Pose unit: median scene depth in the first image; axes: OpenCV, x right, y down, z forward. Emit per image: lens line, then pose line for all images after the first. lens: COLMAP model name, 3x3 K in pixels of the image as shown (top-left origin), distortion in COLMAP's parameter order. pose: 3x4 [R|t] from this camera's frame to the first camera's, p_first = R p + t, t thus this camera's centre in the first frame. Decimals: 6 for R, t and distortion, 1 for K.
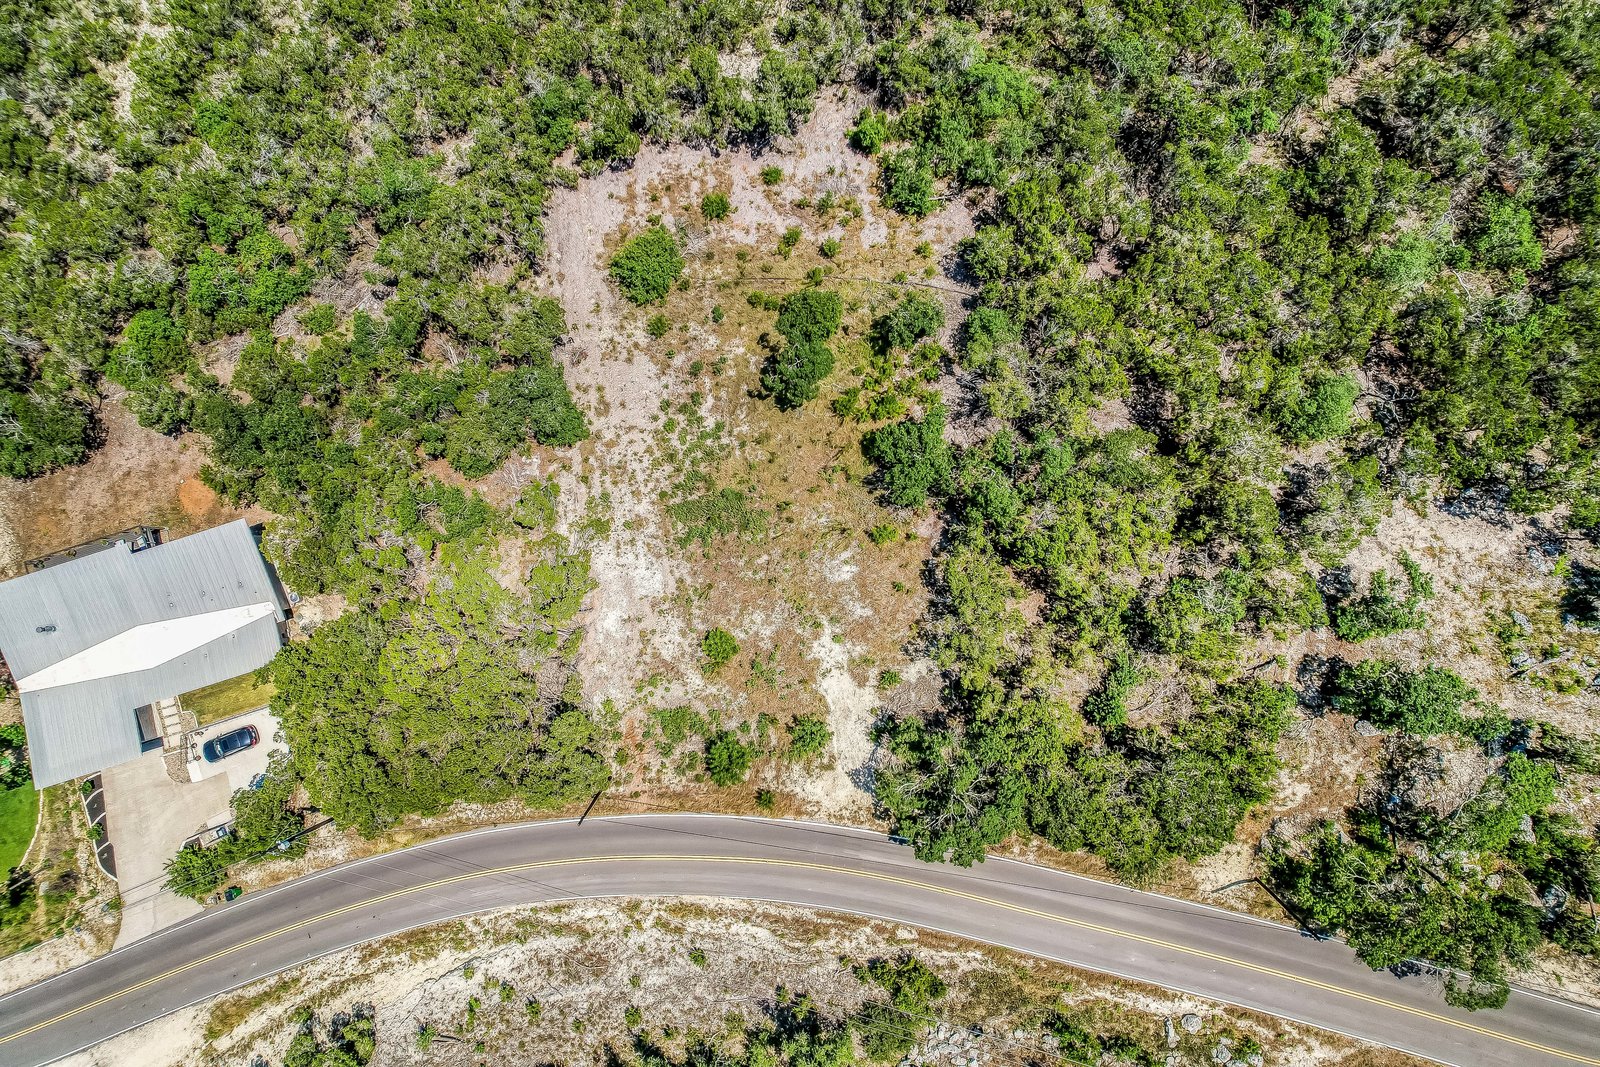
lens RADIAL K [[1021.9, 0, 799.6], [0, 1021.9, 535.6], [0, 0, 1]] dist [-0.081999, 0.080555]
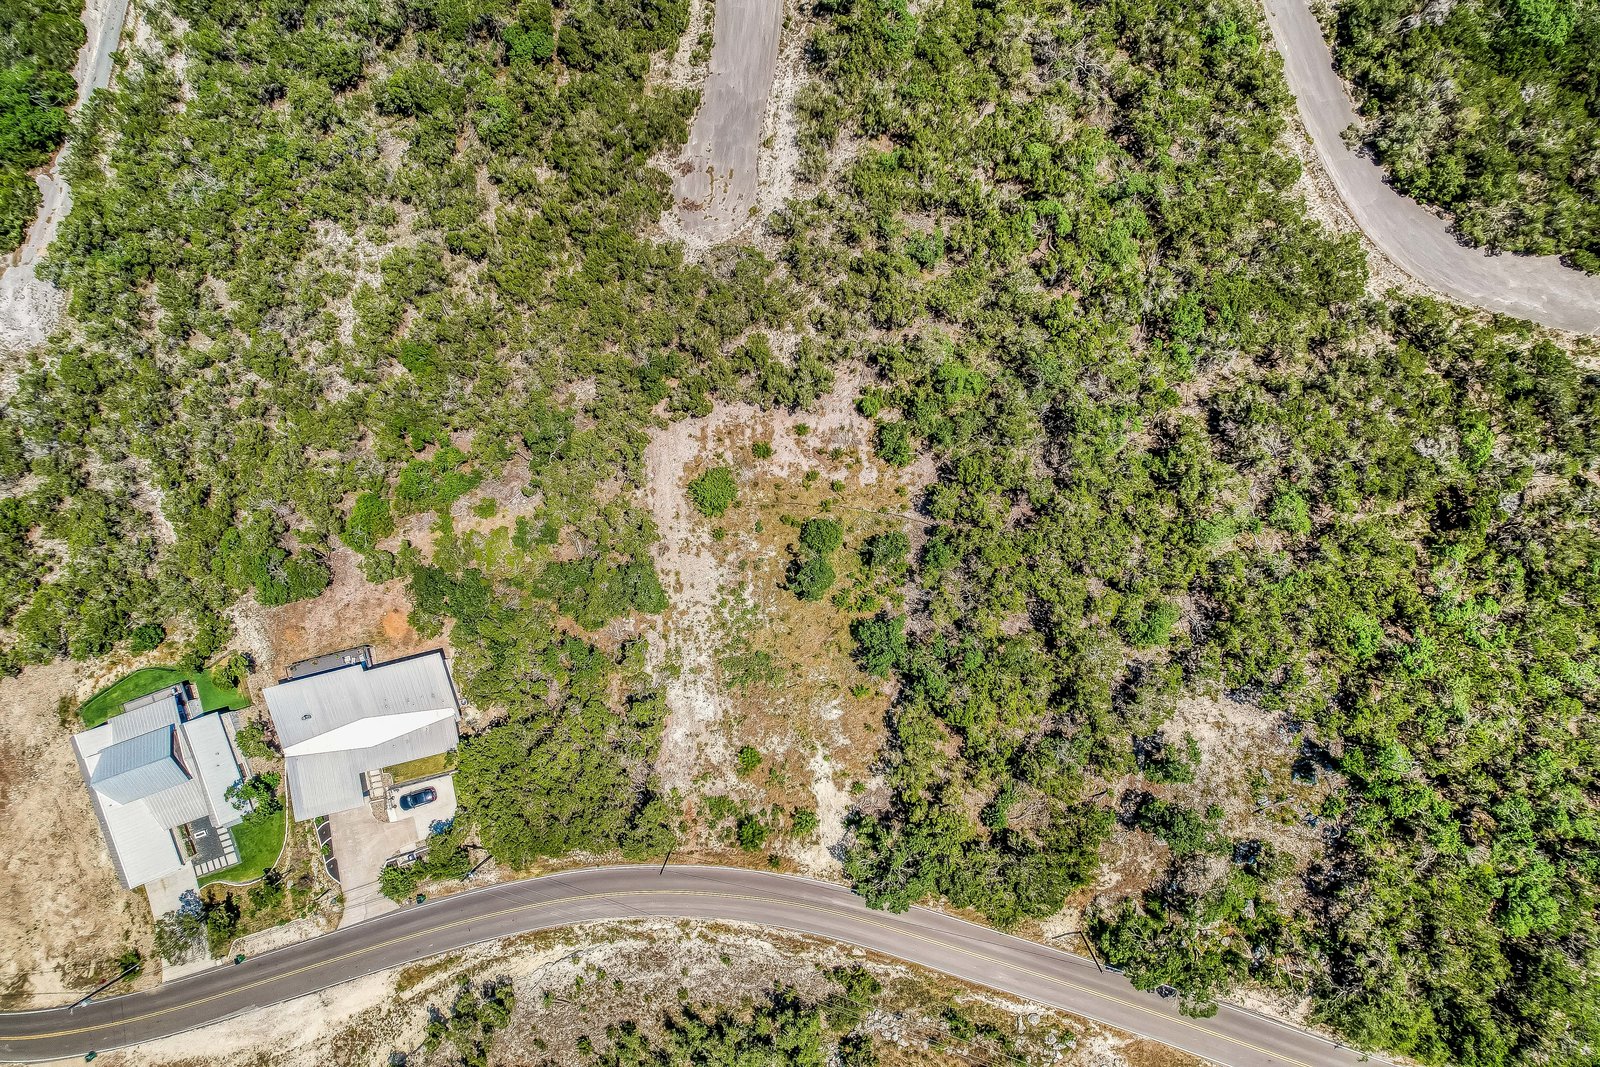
lens RADIAL K [[1021.9, 0, 799.6], [0, 1021.9, 535.6], [0, 0, 1]] dist [-0.081999, 0.080555]
pose [[0.998282, 0.058466, -0.003939, -0.017117], [-0.058446, 0.998279, 0.004832, -0.241178], [0.004215, -0.004593, 0.999981, -0.538329]]
